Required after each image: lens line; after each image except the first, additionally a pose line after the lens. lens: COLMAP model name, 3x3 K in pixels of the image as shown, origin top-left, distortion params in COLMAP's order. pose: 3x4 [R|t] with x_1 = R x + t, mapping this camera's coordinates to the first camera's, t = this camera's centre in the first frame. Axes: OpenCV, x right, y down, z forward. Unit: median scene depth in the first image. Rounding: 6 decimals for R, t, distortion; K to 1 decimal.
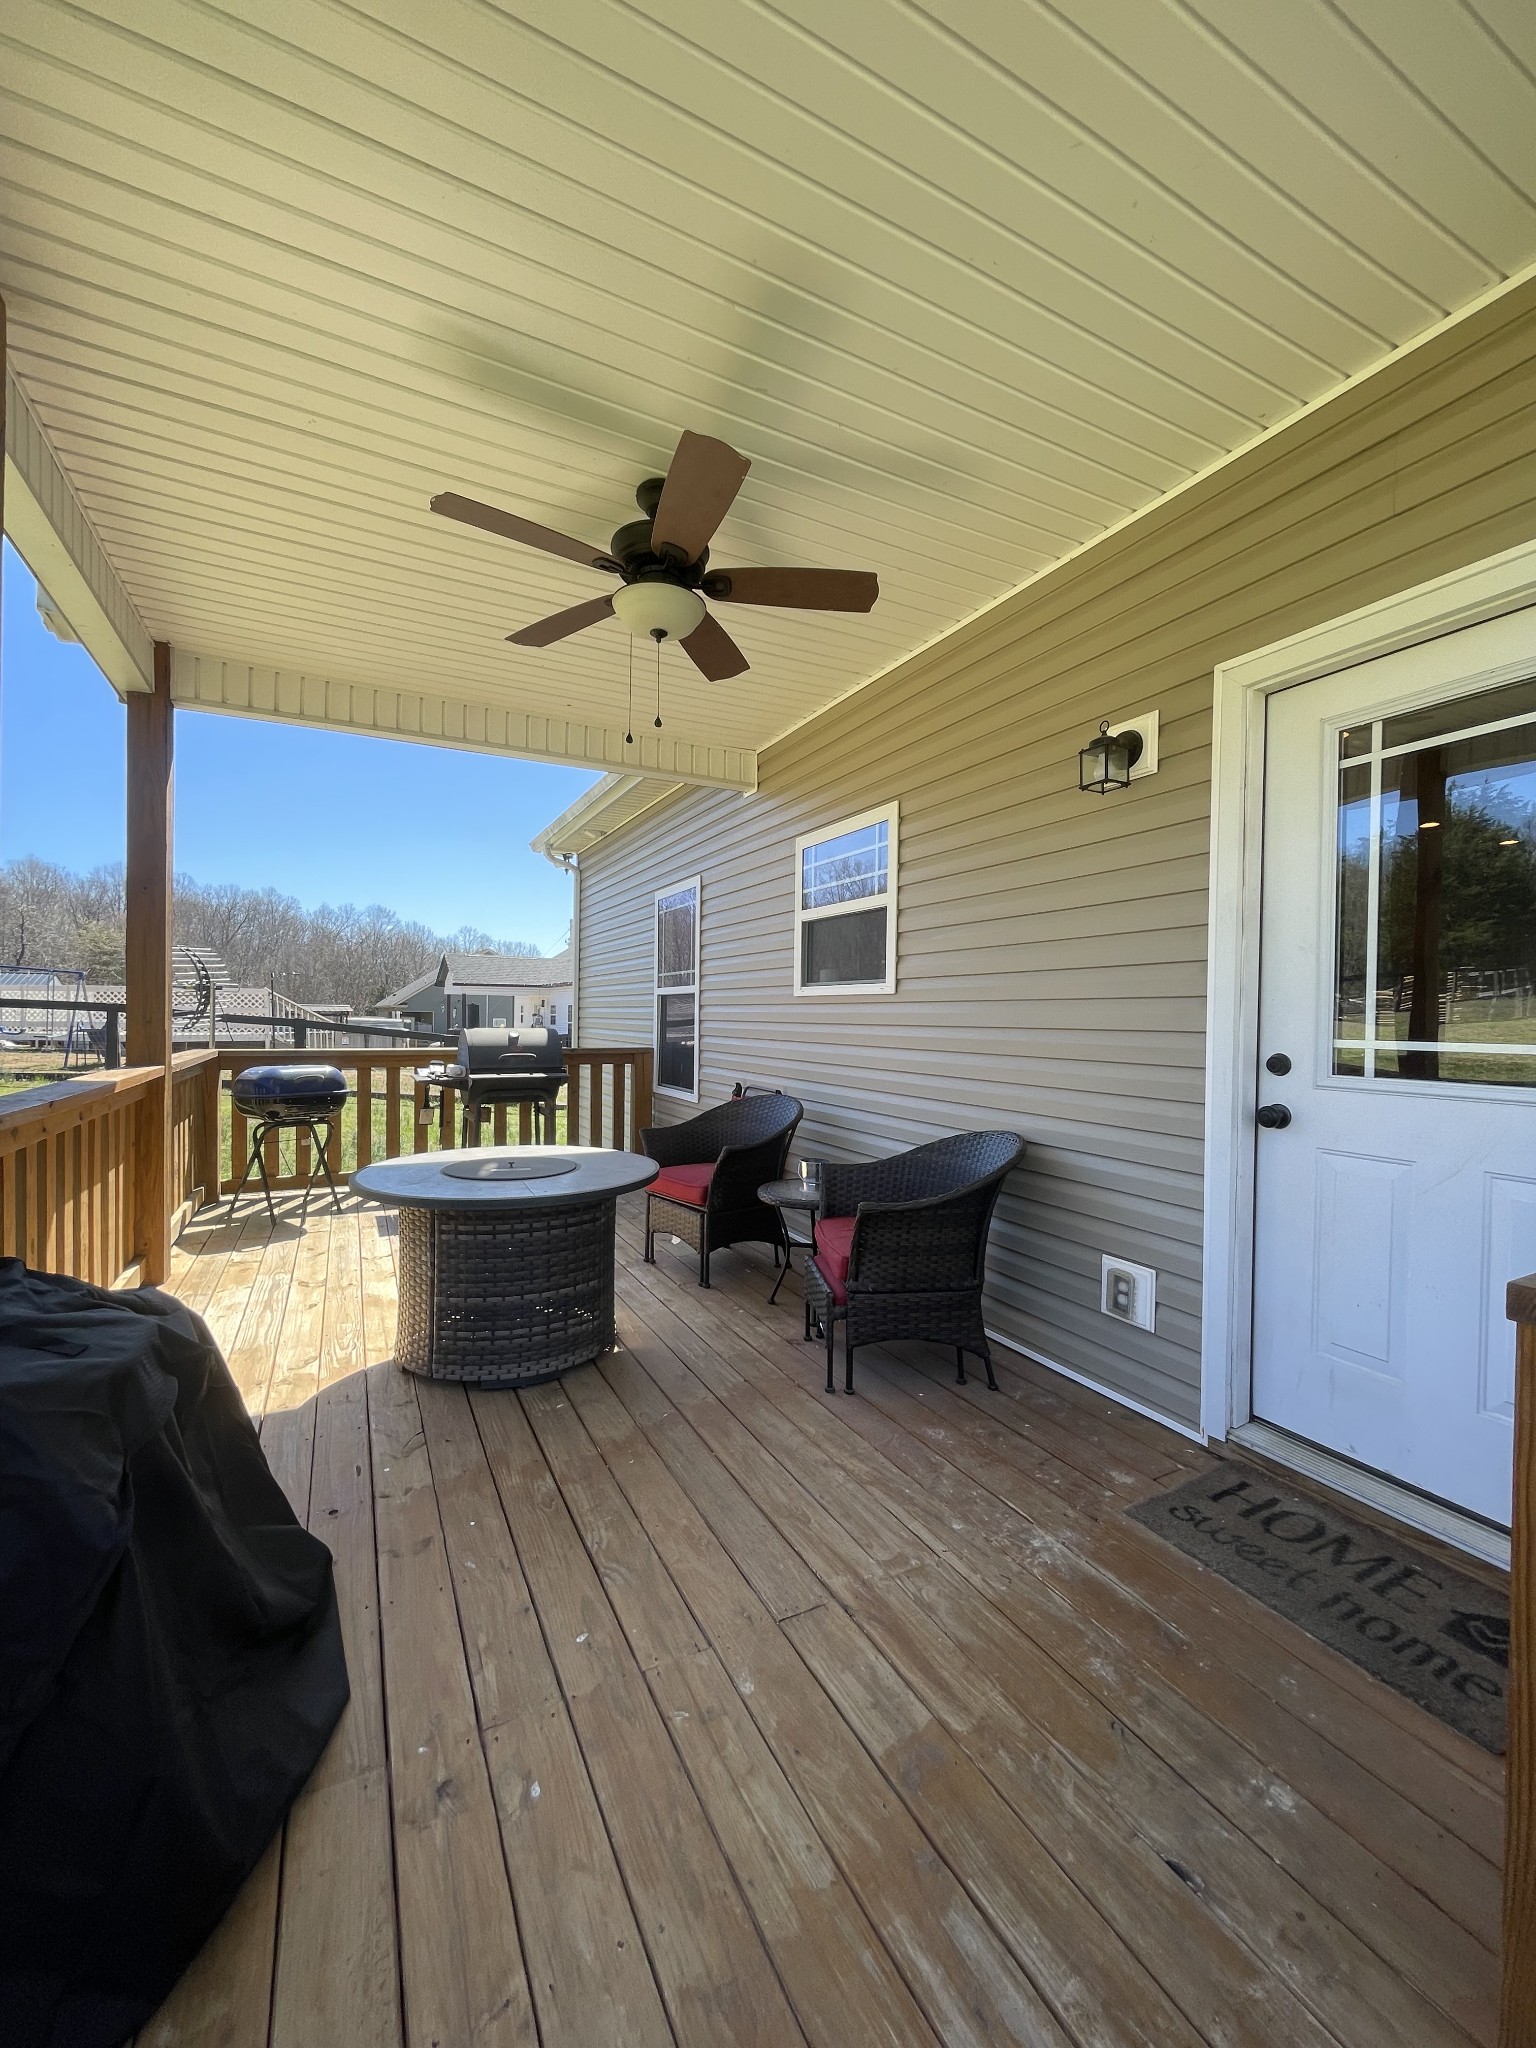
lens RADIAL K [[824.9, 0, 770.1], [0, 824.9, 1024.3], [0, 0, 1]] dist [-0.003351, -0.000549]
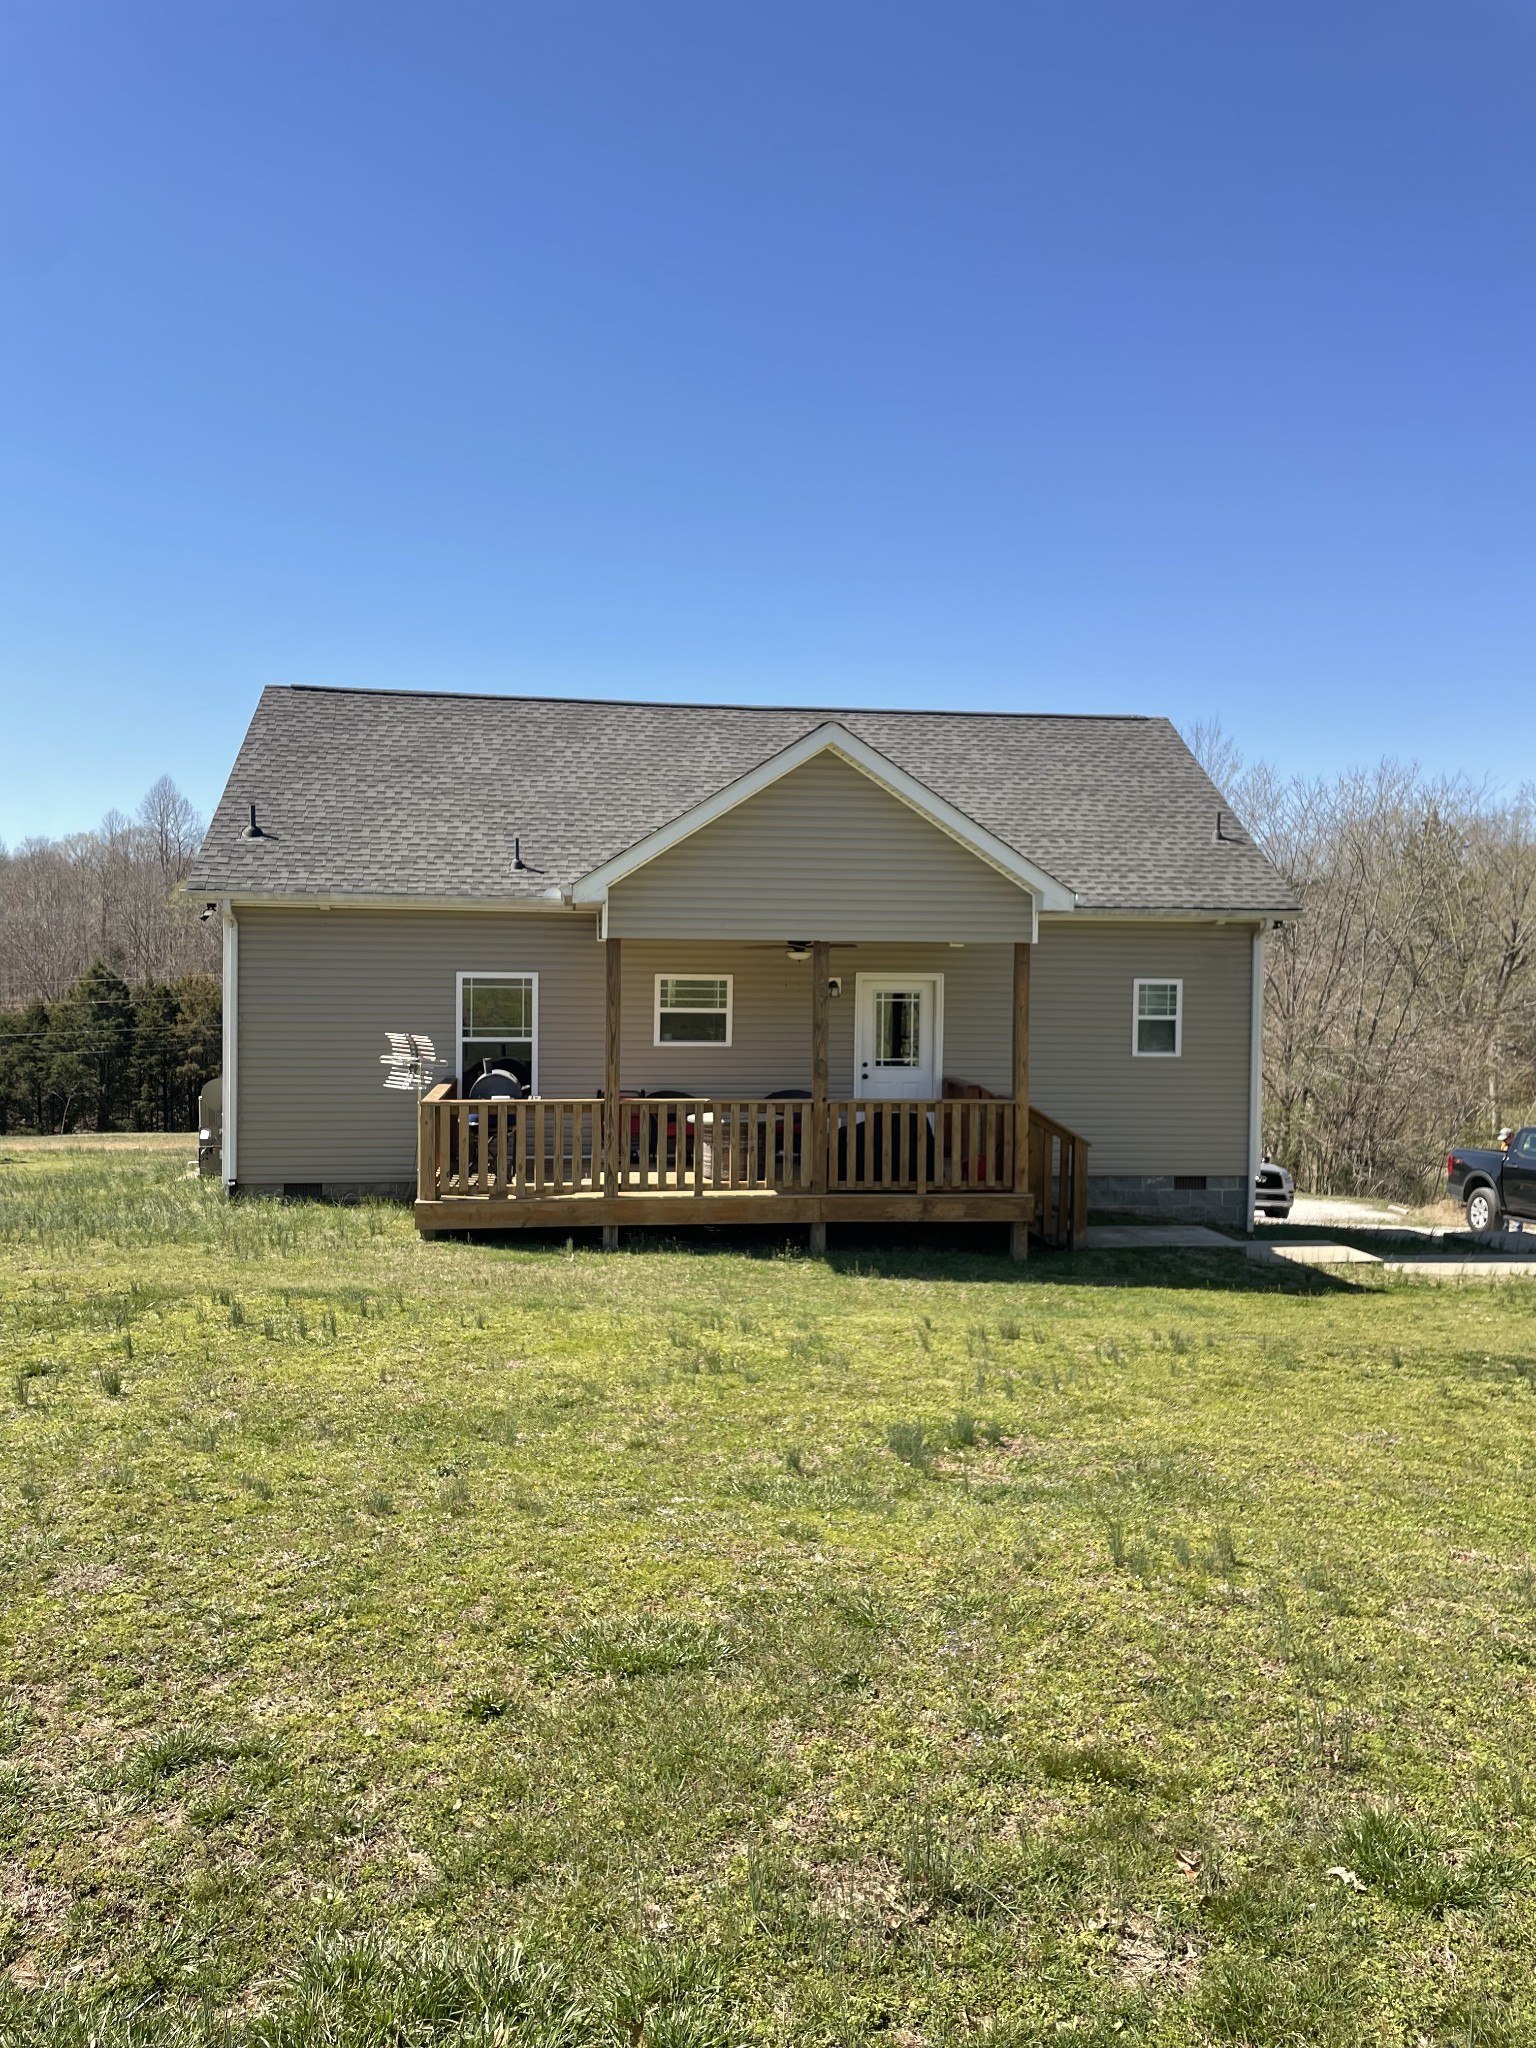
lens RADIAL K [[824.9, 0, 770.1], [0, 824.9, 1024.3], [0, 0, 1]] dist [-0.003351, -0.000549]
pose [[0.389435, -0.017697, 0.920884, -2.251098], [0.009160, 0.999840, 0.015340, -0.147421], [-0.921009, 0.002461, 0.389535, -0.160393]]
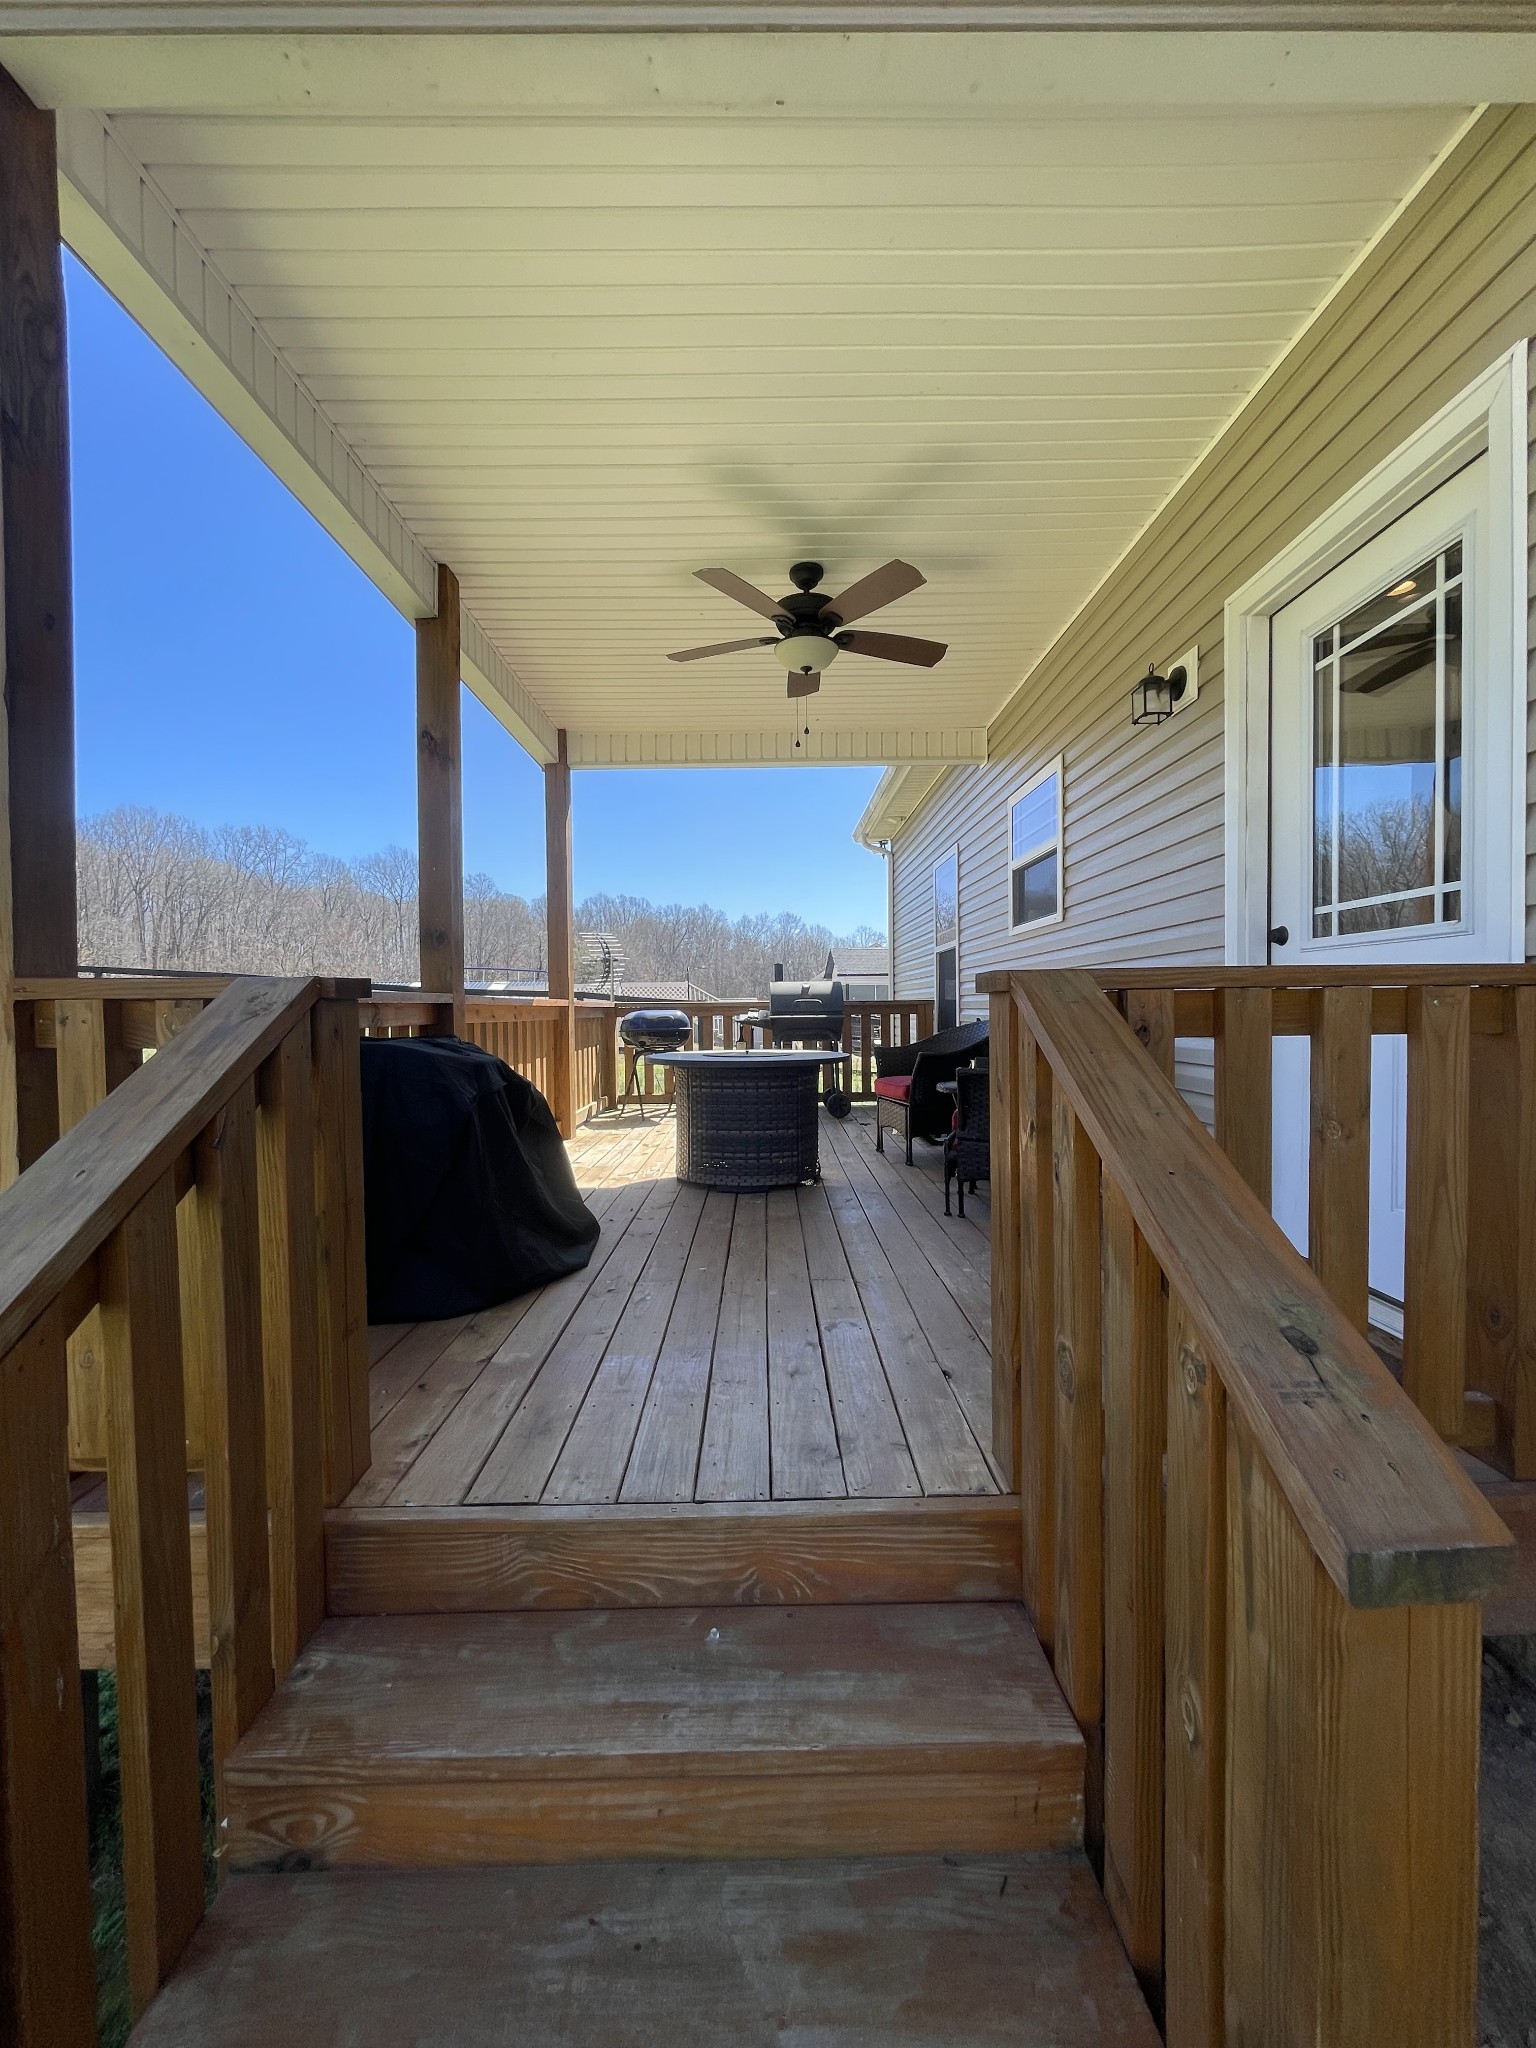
lens RADIAL K [[824.9, 0, 770.1], [0, 824.9, 1024.3], [0, 0, 1]] dist [-0.003351, -0.000549]
pose [[0.891070, -0.013996, -0.453650, 0.306753], [0.017804, 0.999833, 0.004124, 0.094725], [0.453516, -0.011752, 0.891171, -0.216654]]
